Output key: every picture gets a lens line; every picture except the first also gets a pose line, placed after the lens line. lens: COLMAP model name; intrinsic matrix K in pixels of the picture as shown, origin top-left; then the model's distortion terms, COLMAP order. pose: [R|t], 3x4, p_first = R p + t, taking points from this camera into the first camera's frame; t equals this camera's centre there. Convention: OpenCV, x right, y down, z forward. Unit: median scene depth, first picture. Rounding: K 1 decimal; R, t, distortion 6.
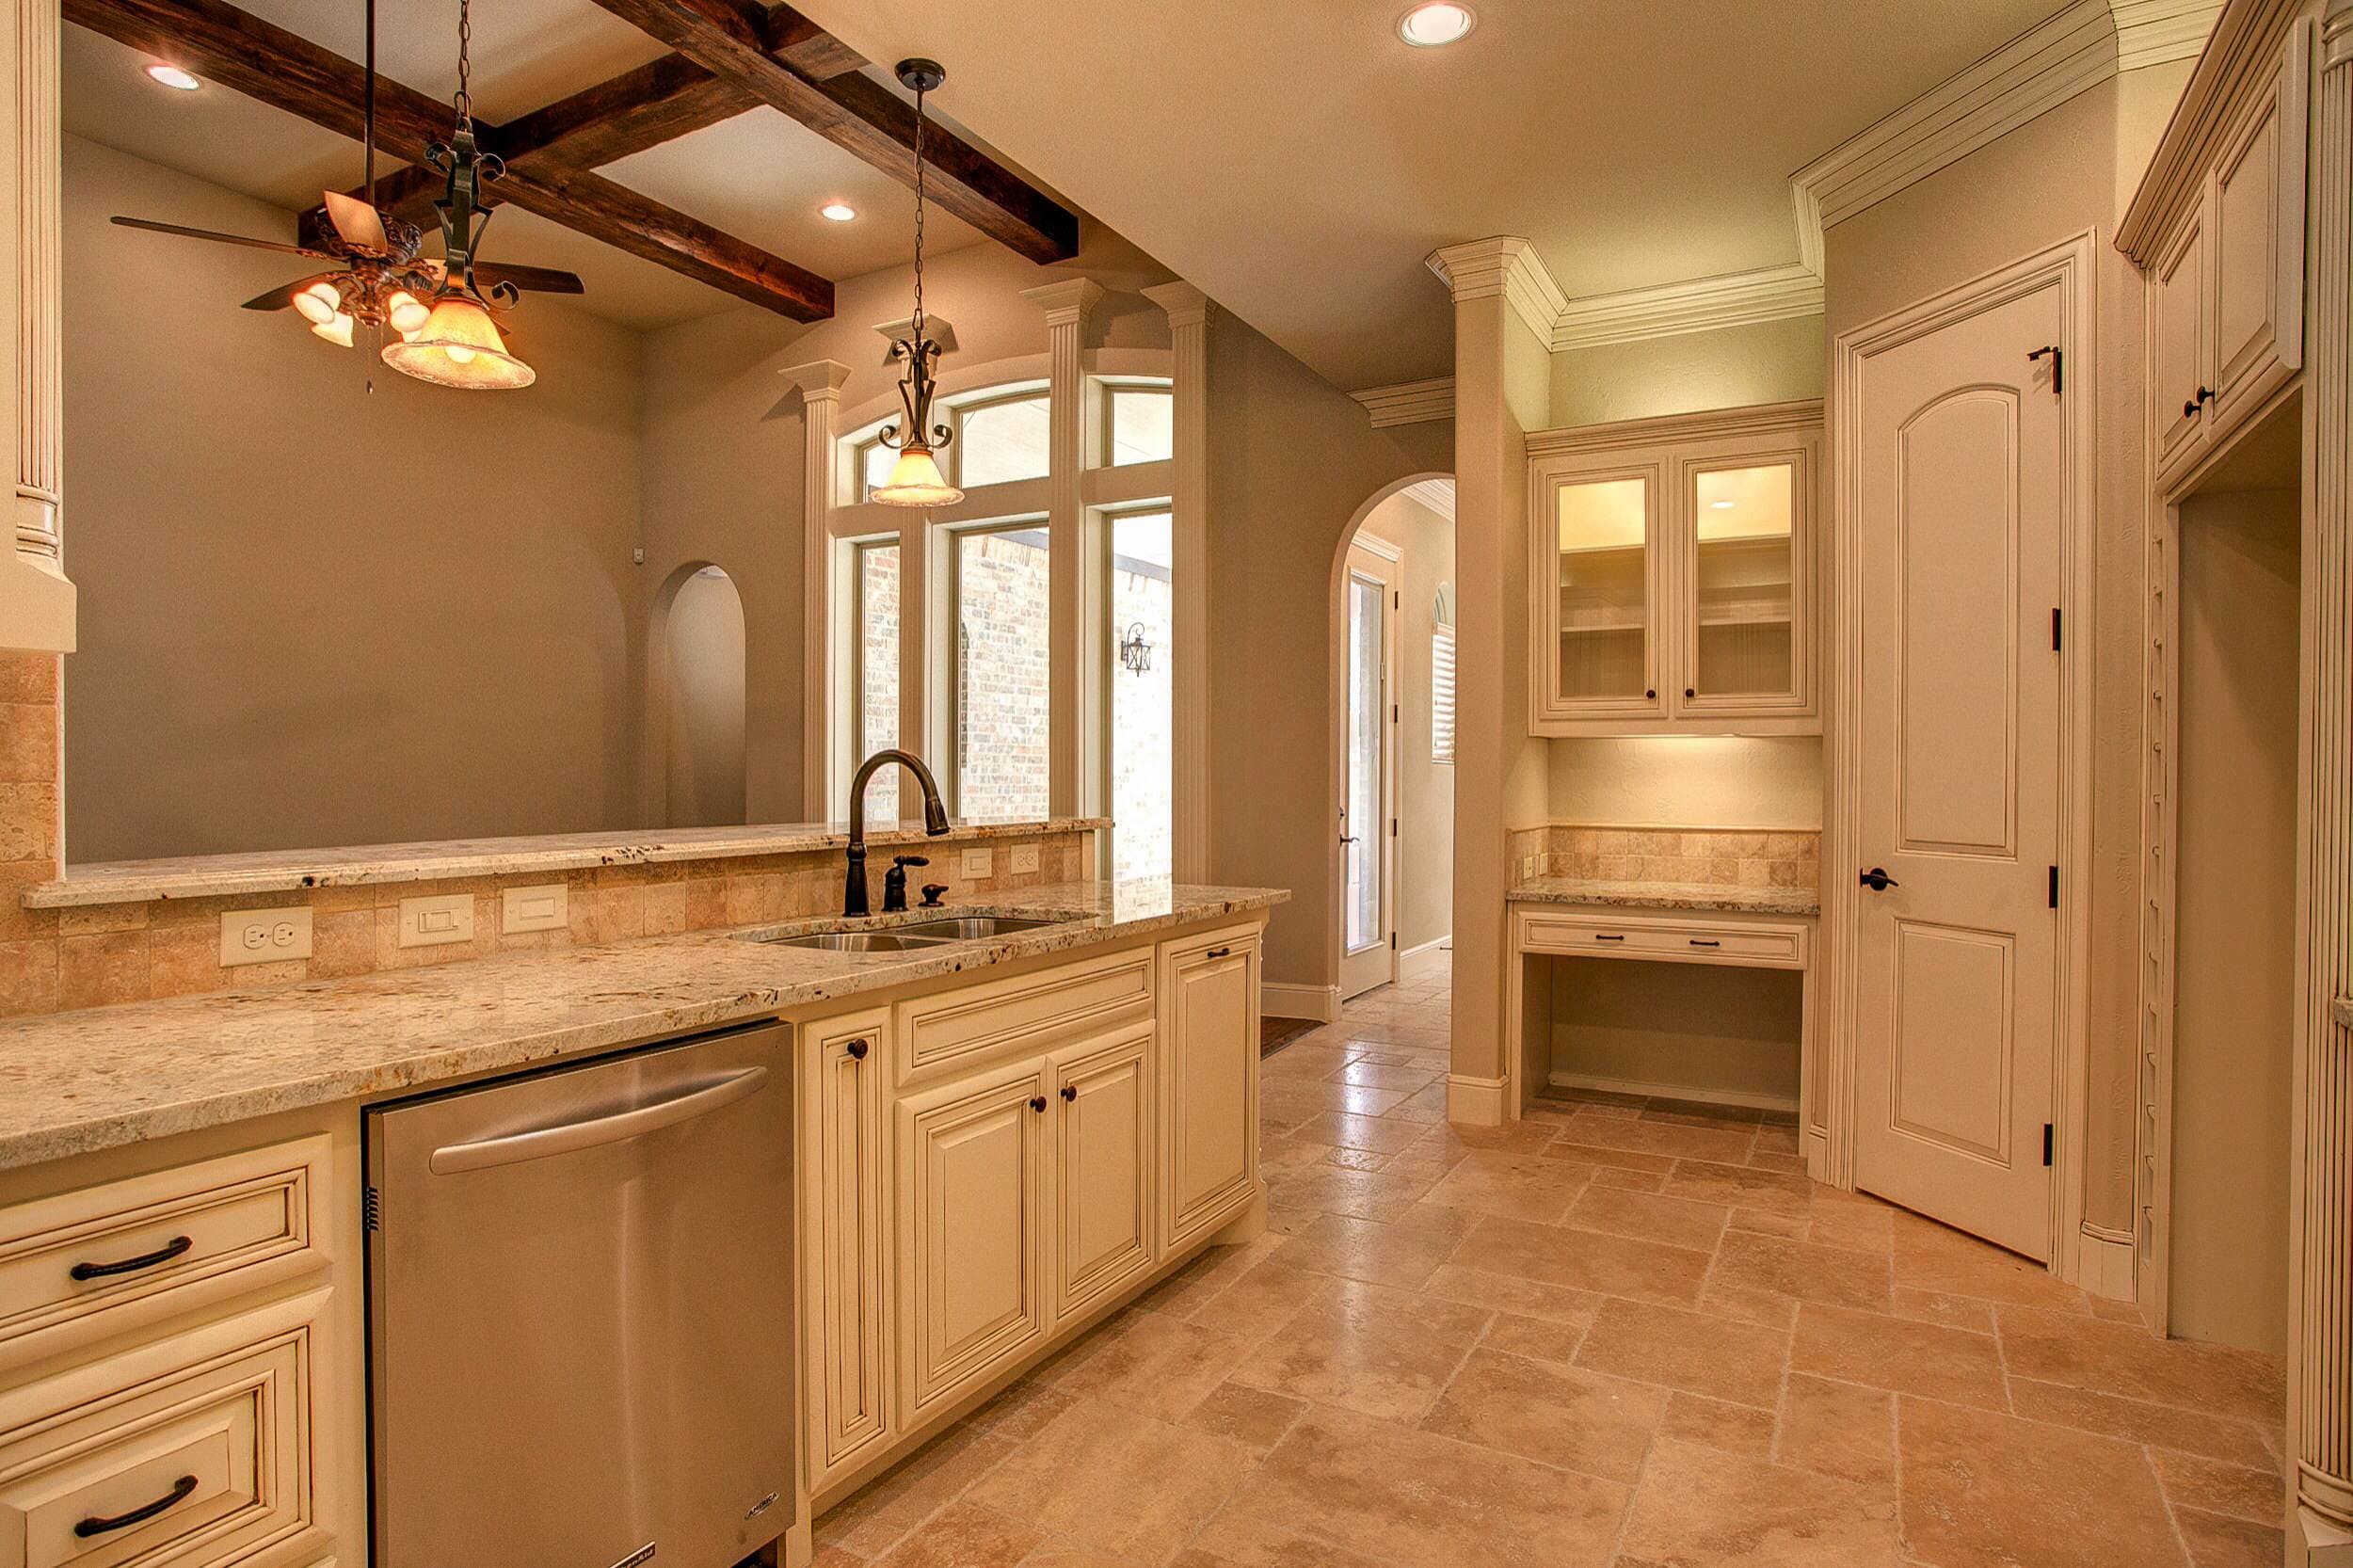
lens RADIAL K [[1271.4, 0, 1166.8], [0, 1271.4, 779.0], [0, 0, 1]] dist [-0.059254, 0.030300]
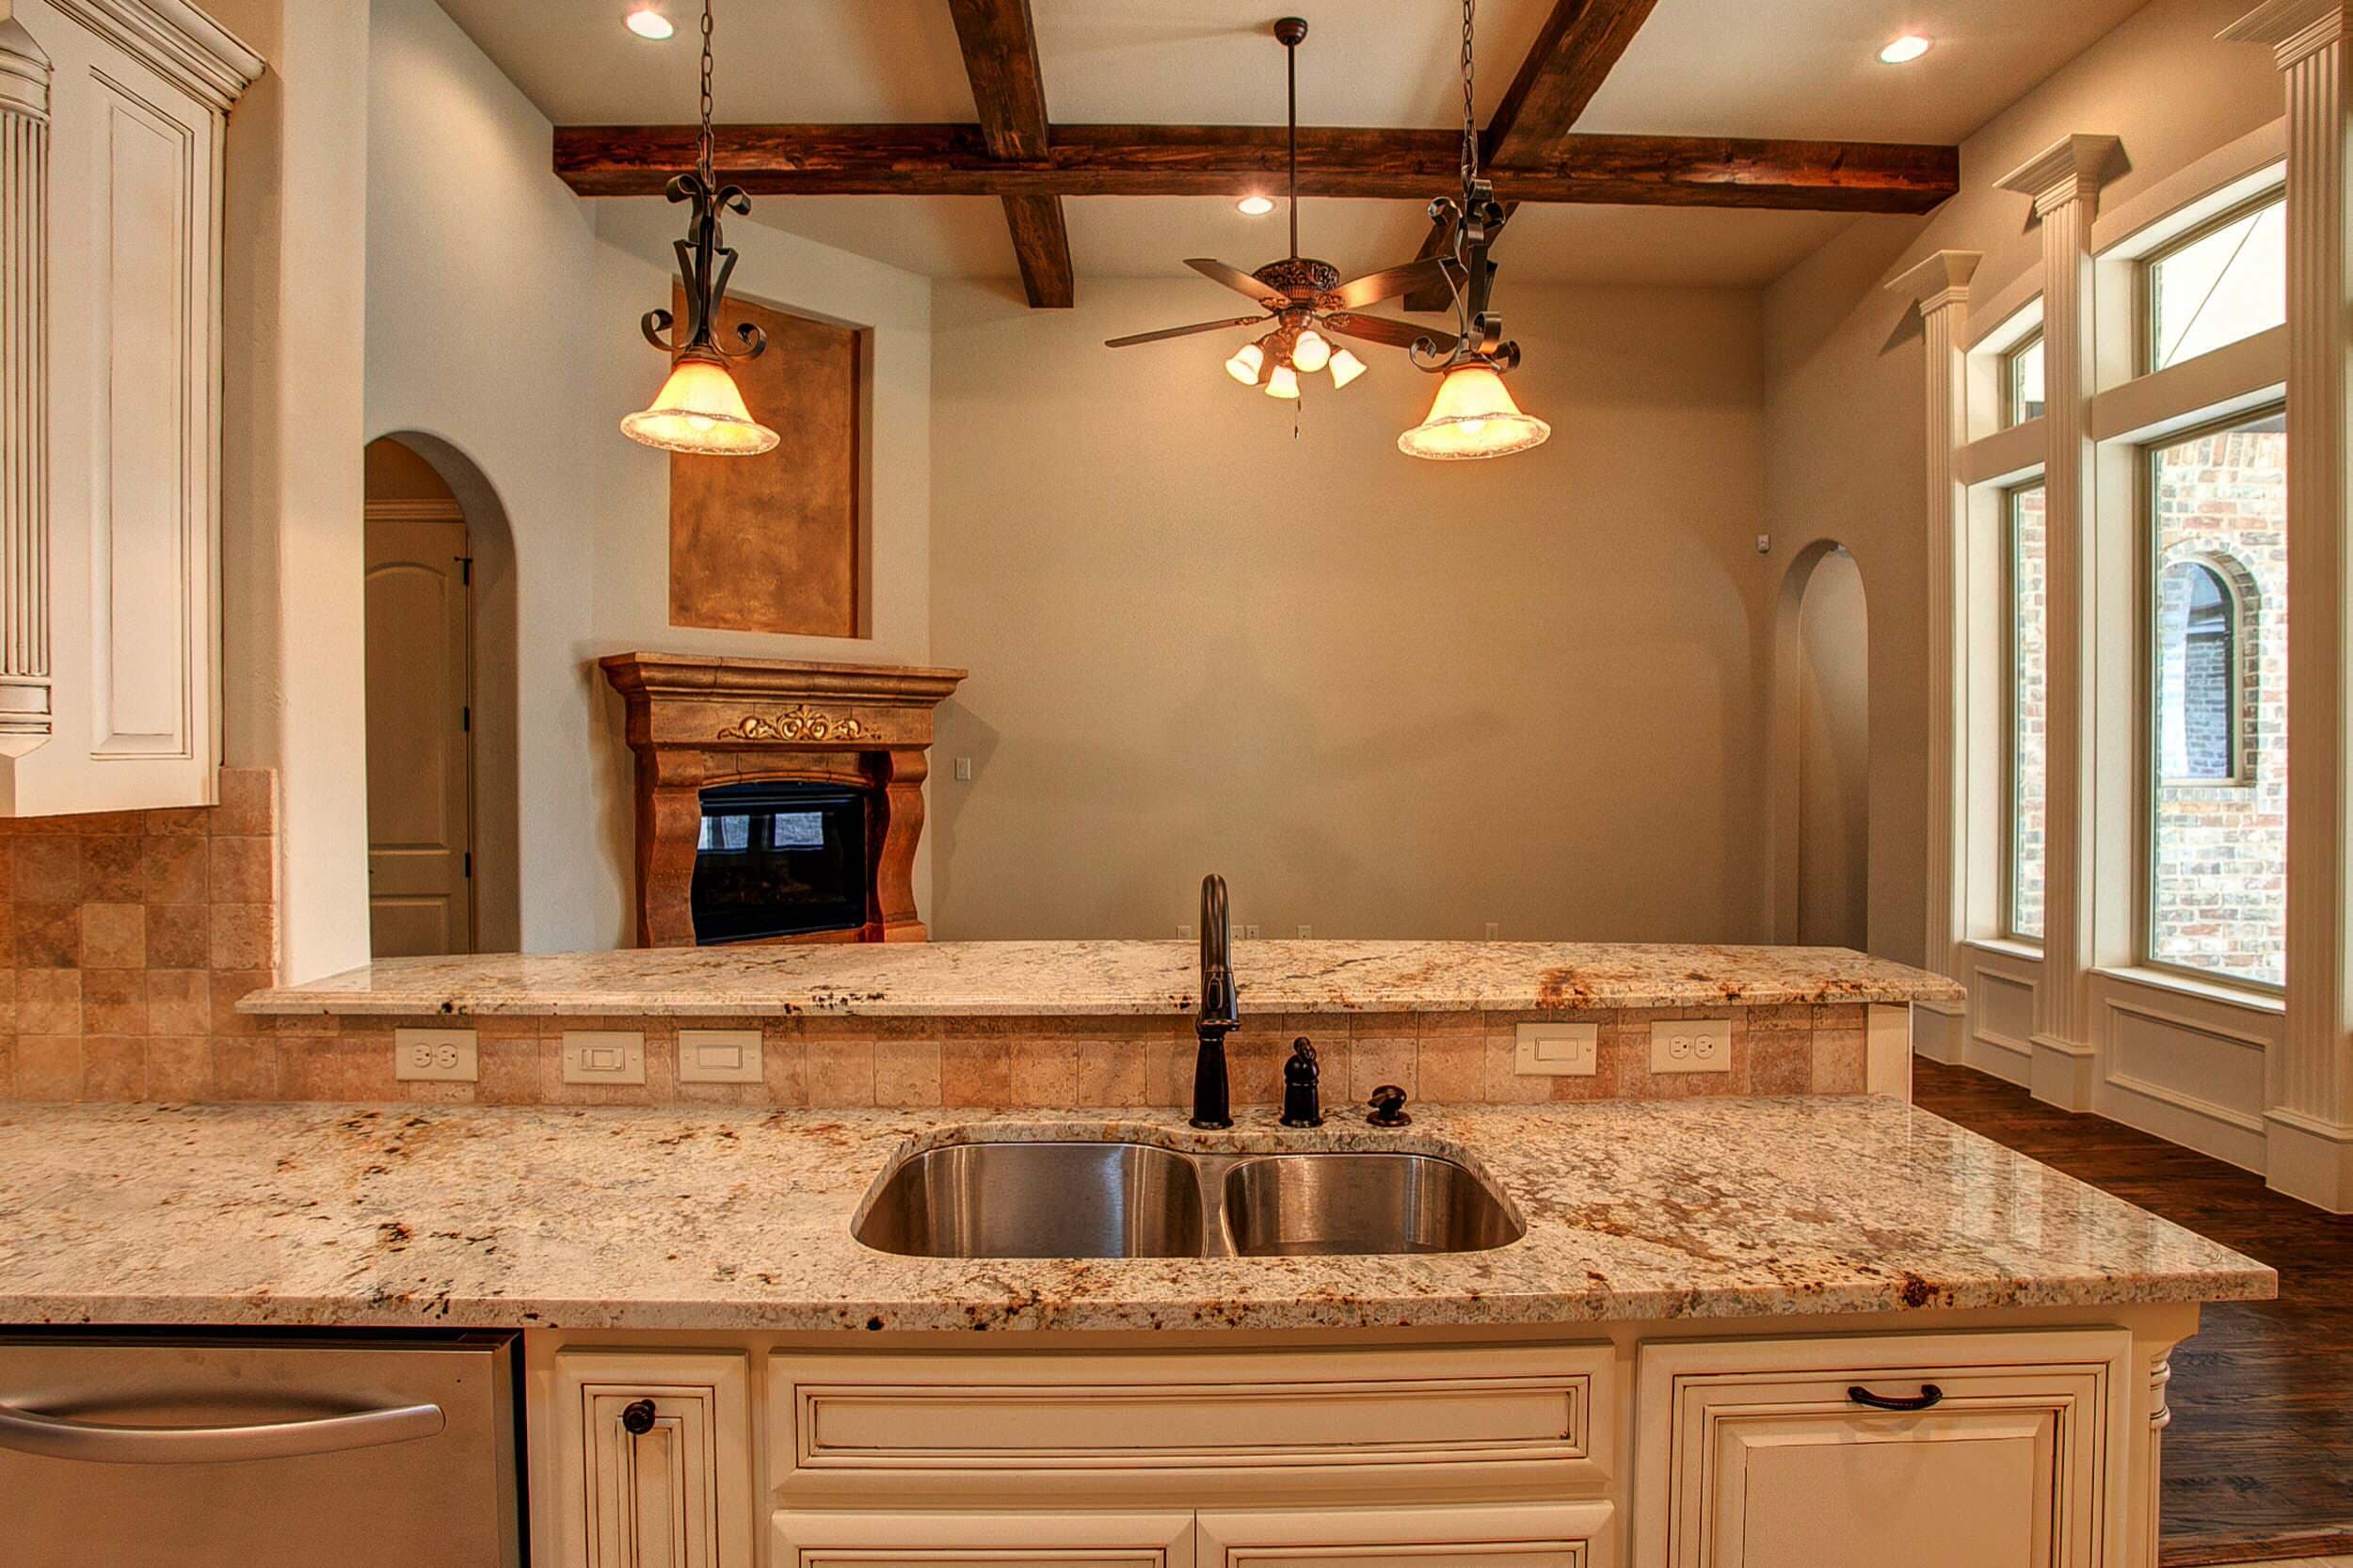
lens RADIAL K [[1221.0, 0, 1170.3], [0, 1221.0, 764.0], [0, 0, 1]] dist [-0.057631, 0.013706]
pose [[0.514149, 0.005957, -0.857680, 0.246150], [-0.004419, 0.999981, 0.004297, -0.069527], [0.857689, 0.001581, 0.514166, 0.590505]]
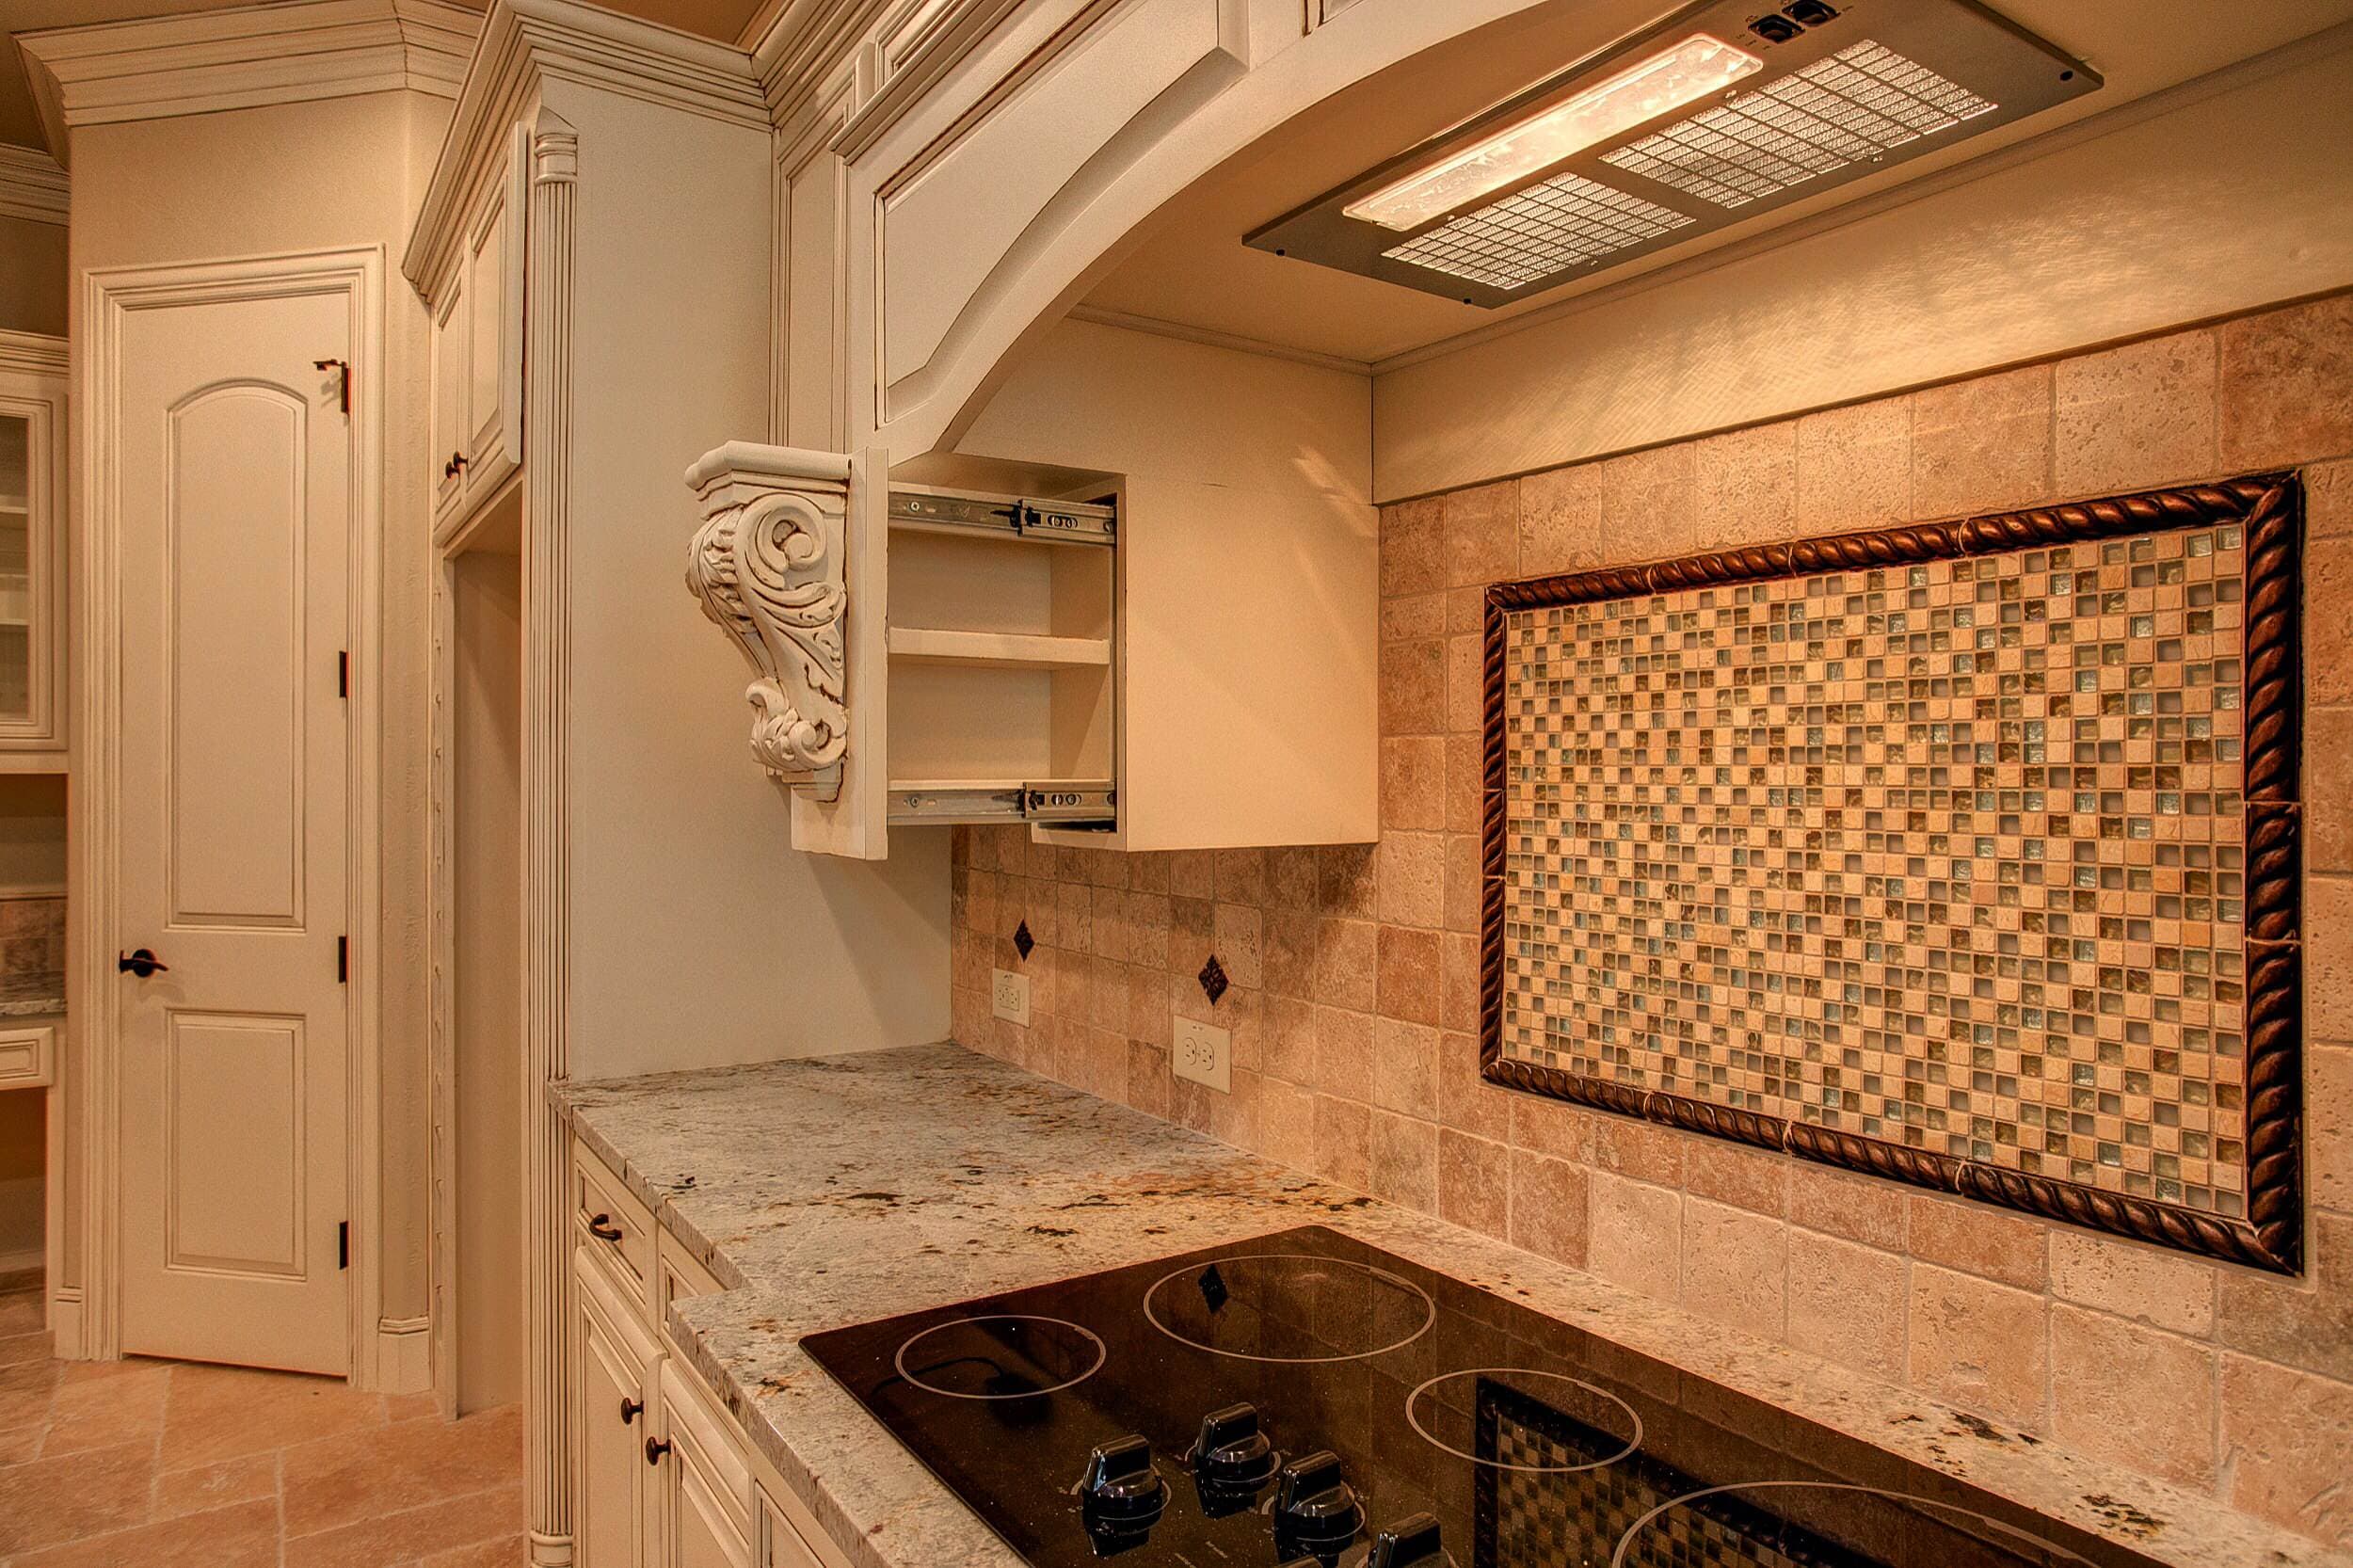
lens RADIAL K [[1446.6, 0, 1159.9], [0, 1446.6, 779.8], [0, 0, 1]] dist [-0.050958, 0.036303]
pose [[0.458648, -0.006725, 0.888593, 0.064898], [0.006967, 0.999968, 0.003972, -0.043360], [-0.888591, 0.004369, 0.458680, -0.004075]]
